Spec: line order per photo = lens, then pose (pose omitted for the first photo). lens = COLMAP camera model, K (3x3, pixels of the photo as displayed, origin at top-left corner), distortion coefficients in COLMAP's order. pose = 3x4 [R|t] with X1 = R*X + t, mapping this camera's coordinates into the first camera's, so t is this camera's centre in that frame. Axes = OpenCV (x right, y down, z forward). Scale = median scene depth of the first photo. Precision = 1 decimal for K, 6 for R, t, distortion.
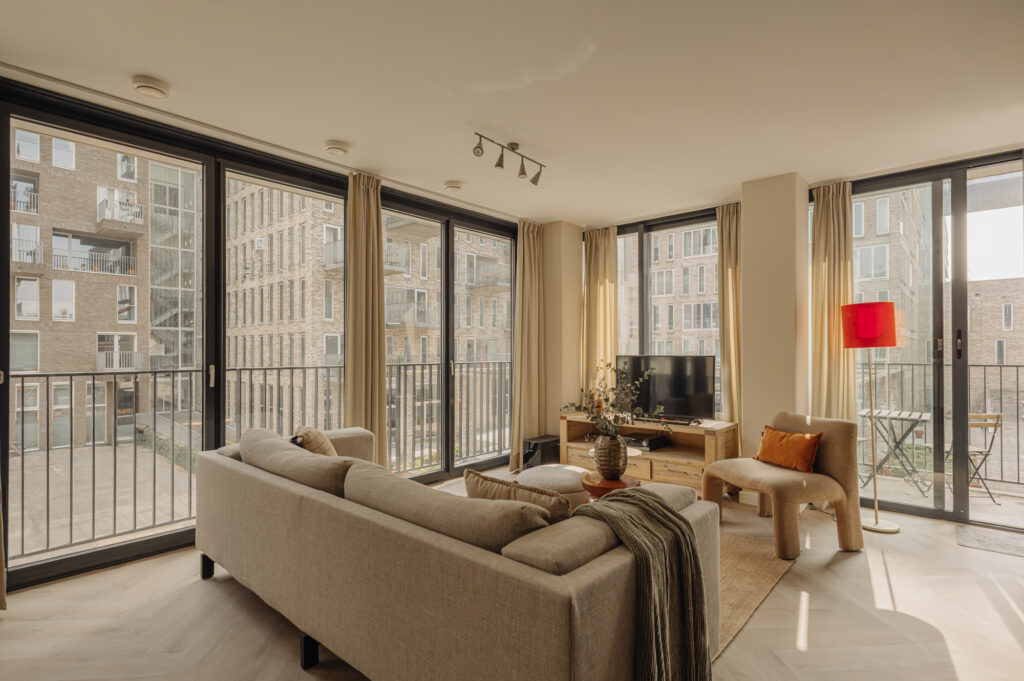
lens RADIAL K [[517.3, 0, 511.7], [0, 517.3, 344.9], [0, 0, 1]] dist [0.014670, 0.000448]
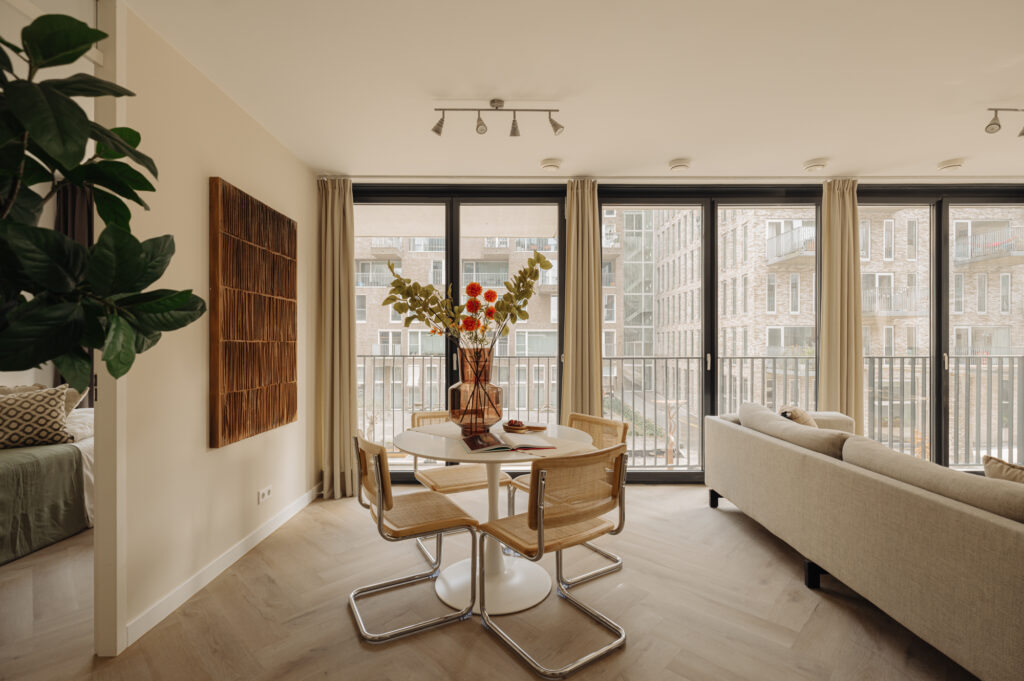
lens RADIAL K [[482.5, 0, 499.1], [0, 482.5, 344.9], [0, 0, 1]] dist [-0.000136, 0.000207]
pose [[0.666994, 0.000964, -0.745063, -0.006561], [0.010129, 0.999895, 0.010361, -0.001567], [0.744995, -0.014458, 0.666914, -0.155189]]
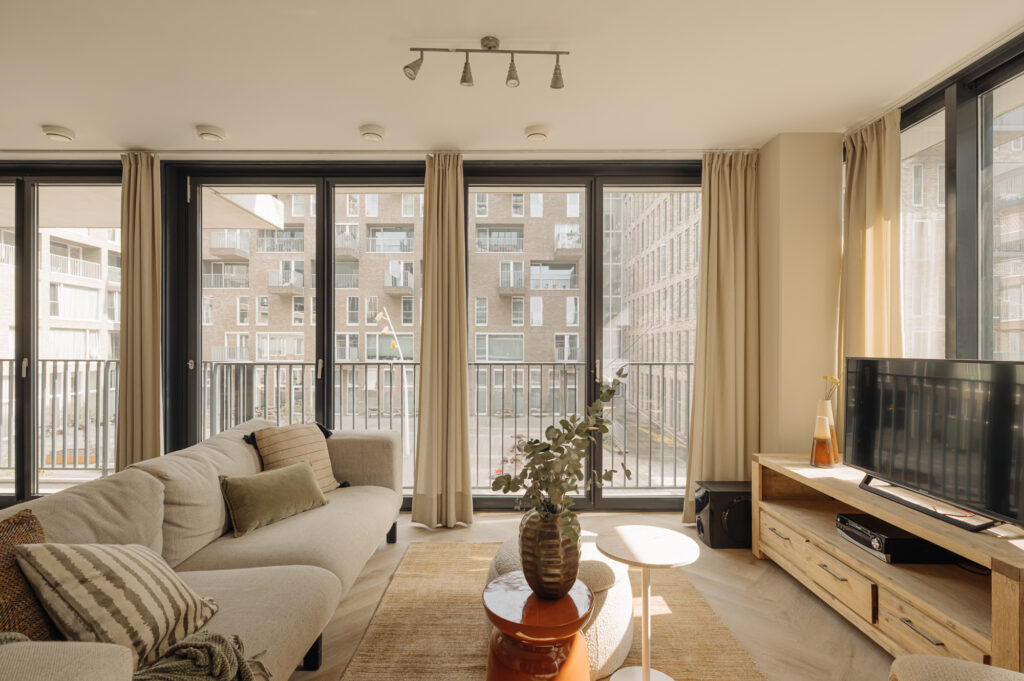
lens RADIAL K [[482.5, 0, 515.2], [0, 482.5, 348.5], [0, 0, 1]] dist [-0.000136, 0.000207]
pose [[0.655752, 0.004129, -0.754965, 0.342610], [0.006459, 0.999918, 0.011079, 0.003366], [0.754949, -0.012142, 0.655671, 0.420006]]
